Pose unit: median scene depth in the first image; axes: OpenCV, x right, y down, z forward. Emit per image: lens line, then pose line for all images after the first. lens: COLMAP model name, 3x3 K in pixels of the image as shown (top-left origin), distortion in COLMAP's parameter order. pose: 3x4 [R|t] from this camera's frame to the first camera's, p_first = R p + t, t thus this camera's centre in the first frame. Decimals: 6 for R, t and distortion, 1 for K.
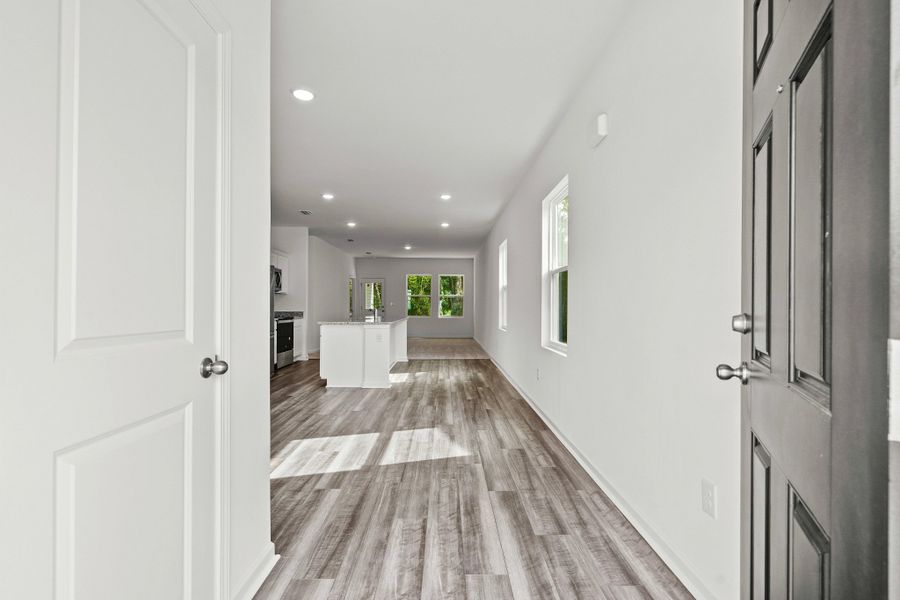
lens RADIAL K [[407.1, 0, 450.0], [0, 407.1, 300.0], [0, 0, 1]] dist [-0.000829, -0.000012]
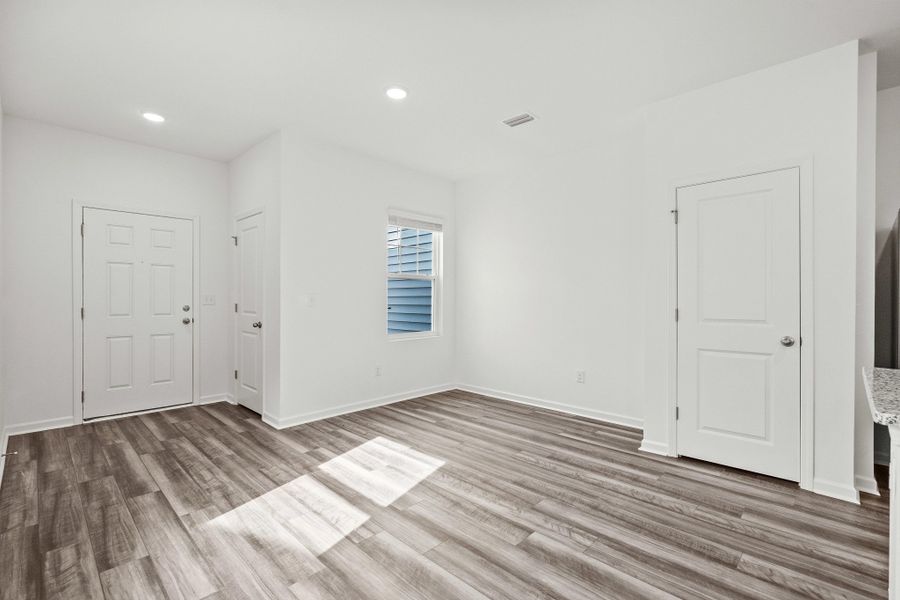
lens RADIAL K [[407.1, 0, 450.0], [0, 407.1, 300.0], [0, 0, 1]] dist [-0.000829, -0.000012]
pose [[-0.707052, -0.003848, -0.707152, 0.282527], [0.004571, 0.999939, -0.010011, 0.005153], [0.707147, -0.010311, -0.706991, 2.074010]]
